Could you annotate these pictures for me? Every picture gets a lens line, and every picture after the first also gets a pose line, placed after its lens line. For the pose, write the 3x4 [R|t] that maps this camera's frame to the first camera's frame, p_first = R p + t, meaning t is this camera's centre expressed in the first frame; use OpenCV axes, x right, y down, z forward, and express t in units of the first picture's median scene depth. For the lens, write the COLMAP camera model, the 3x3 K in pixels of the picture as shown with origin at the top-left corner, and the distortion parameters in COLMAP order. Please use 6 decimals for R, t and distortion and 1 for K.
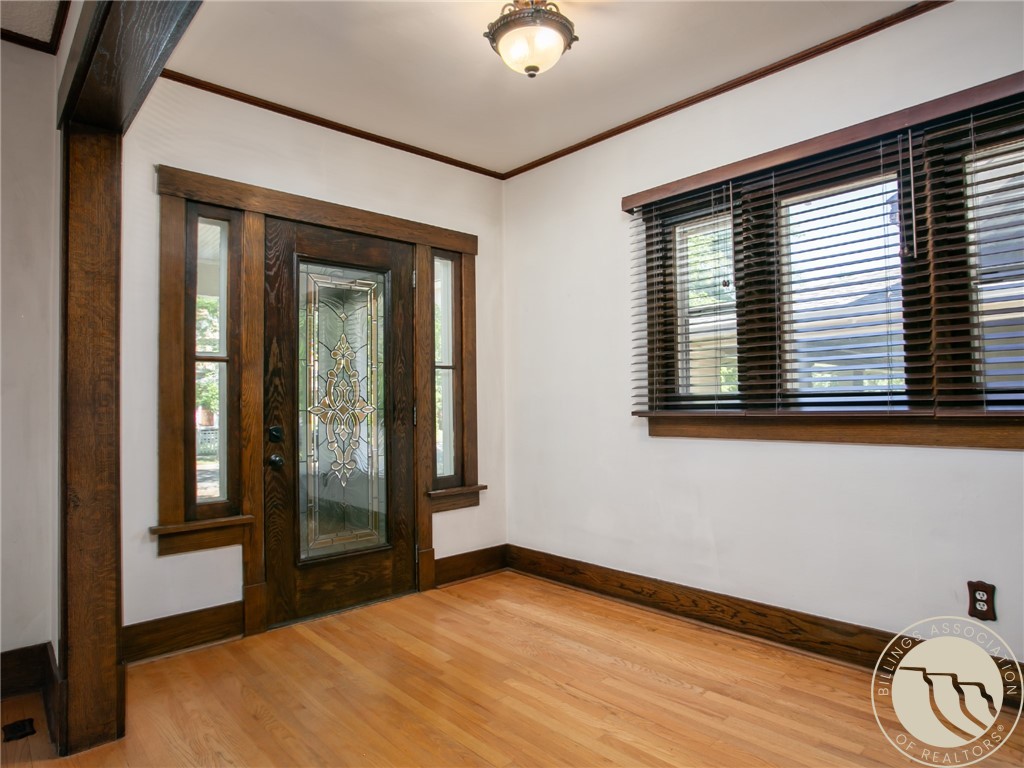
lens RADIAL K [[596.9, 0, 507.4], [0, 596.9, 387.1], [0, 0, 1]] dist [-0.051354, 0.003086]
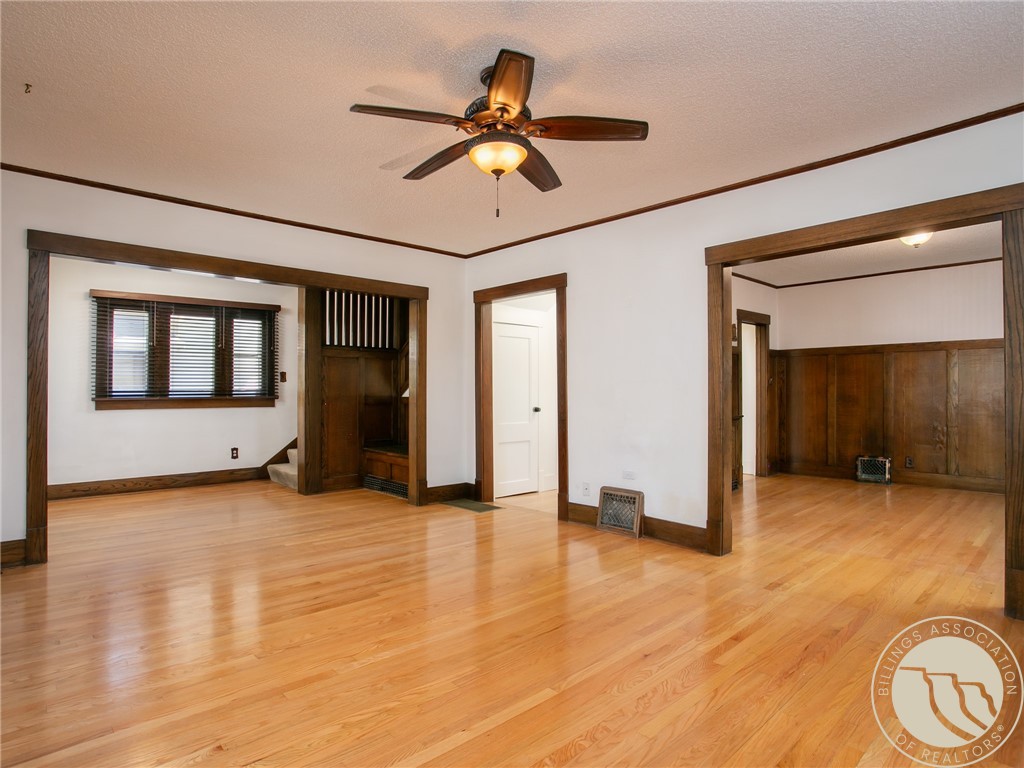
lens RADIAL K [[555.3, 0, 493.0], [0, 555.3, 388.9], [0, 0, 1]] dist [-0.023884, 0.000696]
pose [[0.022710, 0.019580, 0.999550, -1.994561], [-0.019349, 0.999630, -0.019142, 0.024018], [-0.999555, -0.018906, 0.023081, -0.486111]]
